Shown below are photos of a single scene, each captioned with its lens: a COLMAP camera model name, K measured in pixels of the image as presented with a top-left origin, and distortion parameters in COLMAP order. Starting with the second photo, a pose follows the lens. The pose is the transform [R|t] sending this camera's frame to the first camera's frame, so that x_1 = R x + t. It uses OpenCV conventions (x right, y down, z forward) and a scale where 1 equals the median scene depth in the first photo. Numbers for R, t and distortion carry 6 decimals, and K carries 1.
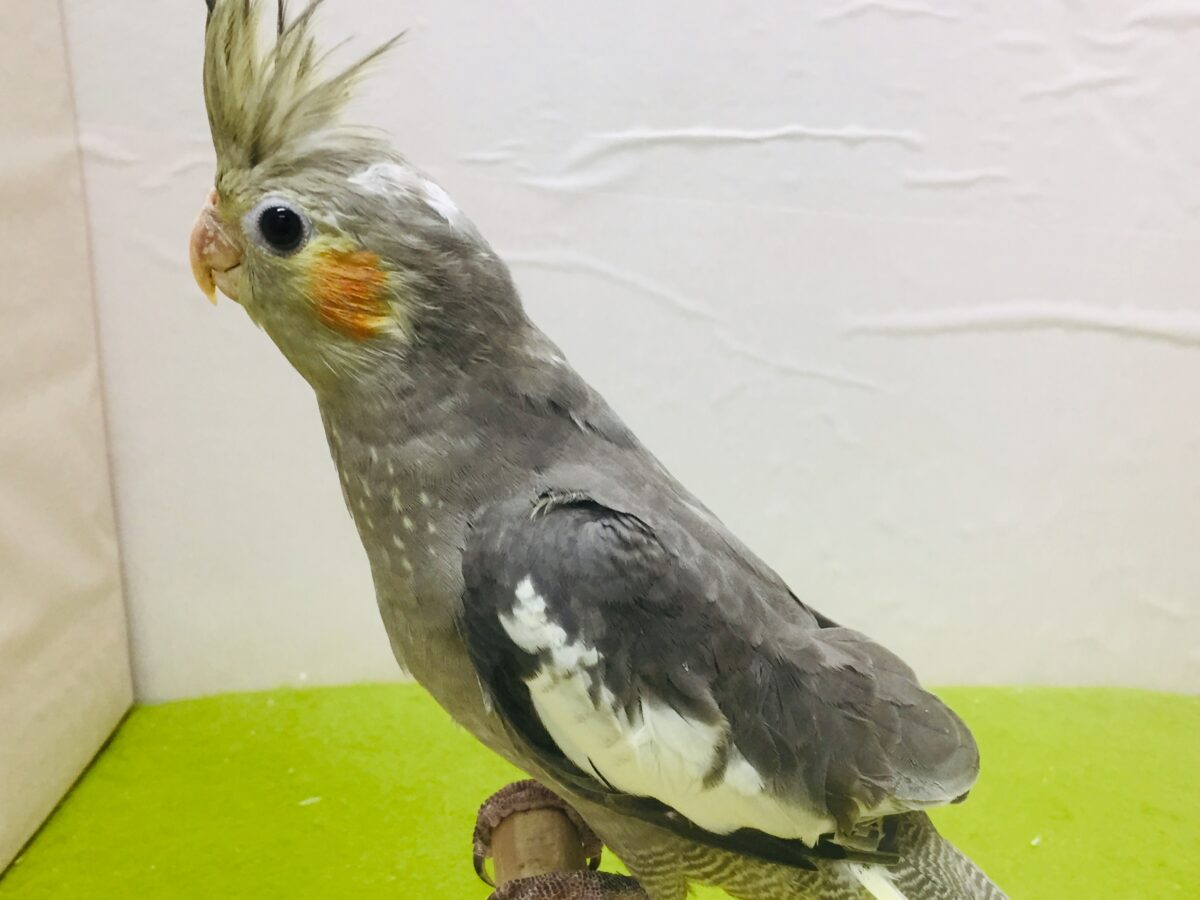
lens RADIAL K [[1309.9, 0, 590.0], [0, 1309.9, 448.4], [0, 0, 1]] dist [0.063739, -0.122597]
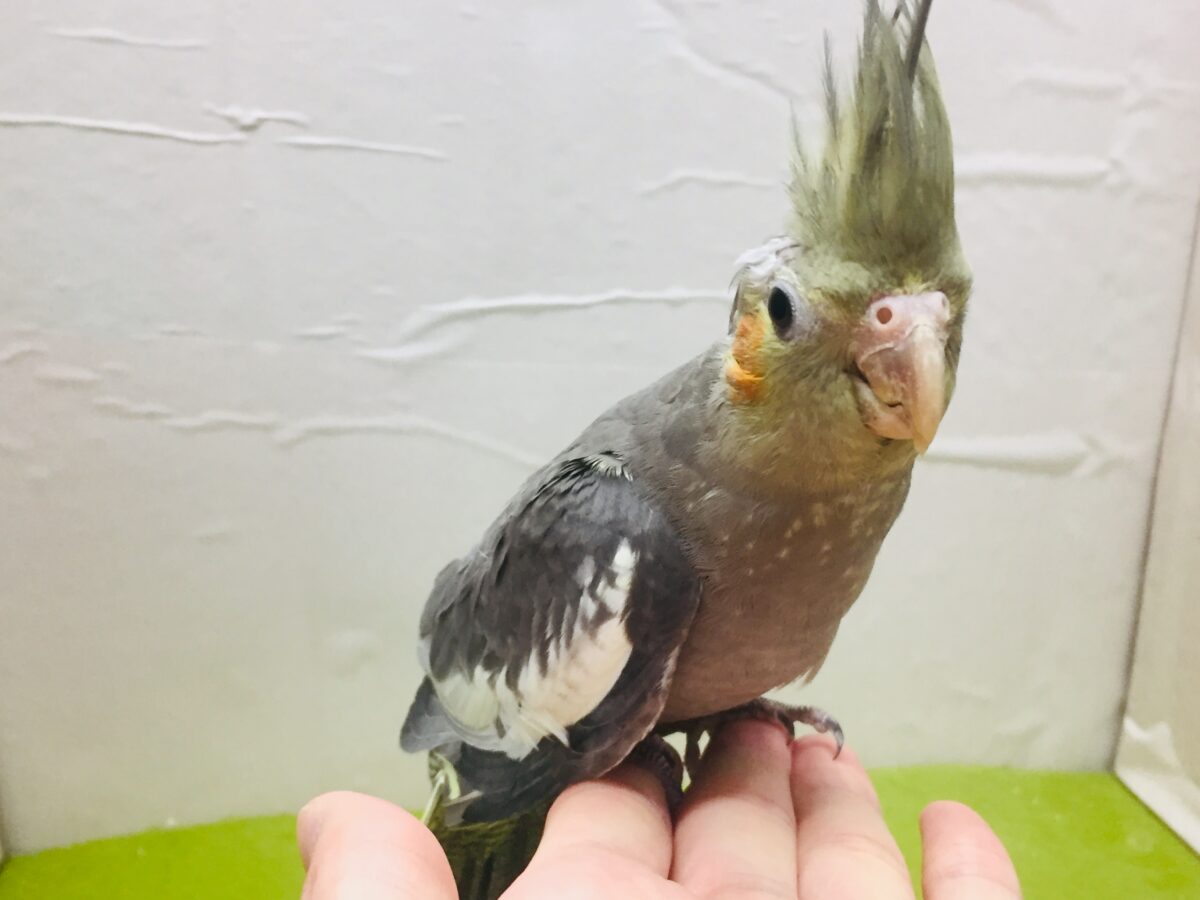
lens RADIAL K [[1309.9, 0, 590.0], [0, 1309.9, 448.4], [0, 0, 1]] dist [0.063739, -0.122597]
pose [[0.993138, -0.051126, 0.105177, 0.015527], [0.041165, 0.994646, 0.094787, -0.218940], [-0.109460, -0.089807, 0.989926, -0.038060]]
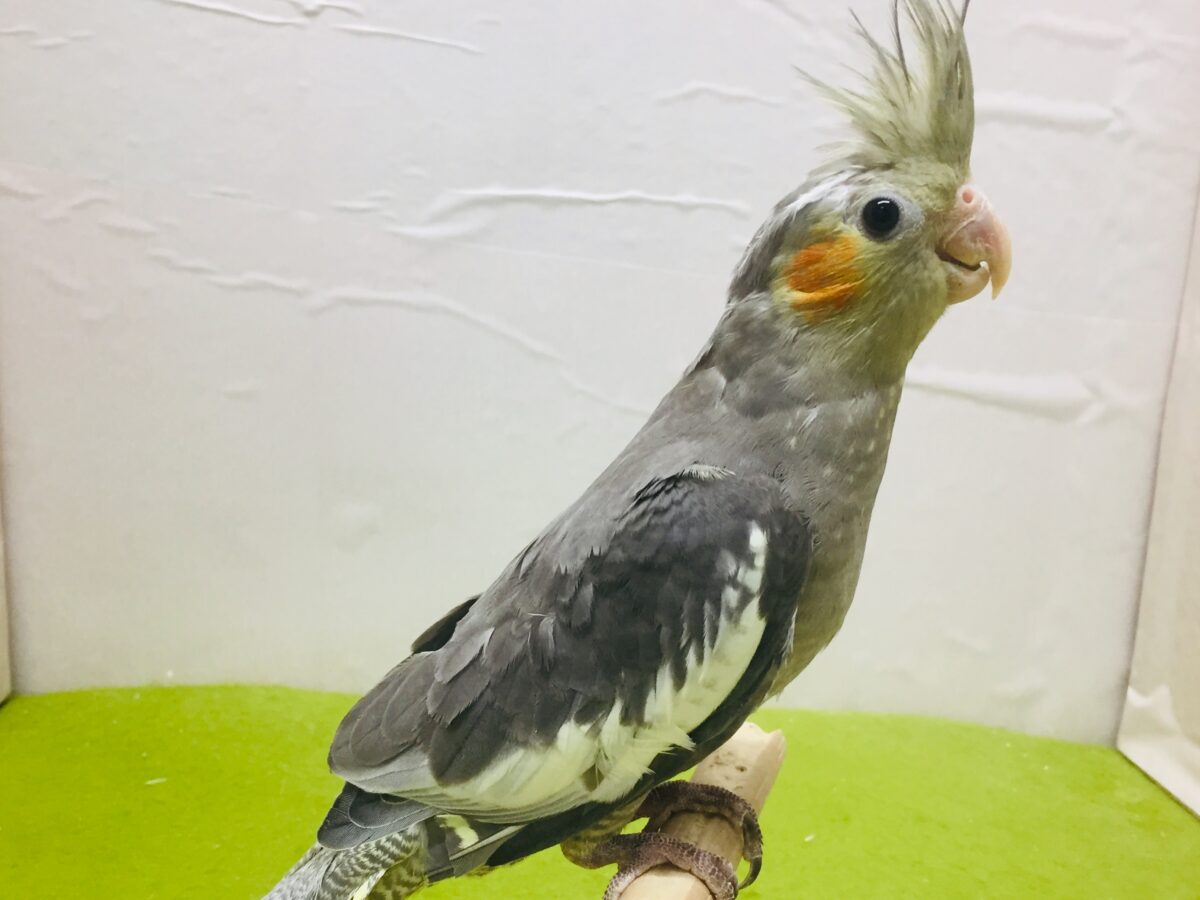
lens RADIAL K [[1309.9, 0, 590.0], [0, 1309.9, 448.4], [0, 0, 1]] dist [0.063739, -0.122597]
pose [[0.999021, 0.043028, 0.010302, 0.114996], [-0.042344, 0.997344, -0.059254, 0.040784], [-0.012824, 0.058760, 0.998190, -0.102303]]
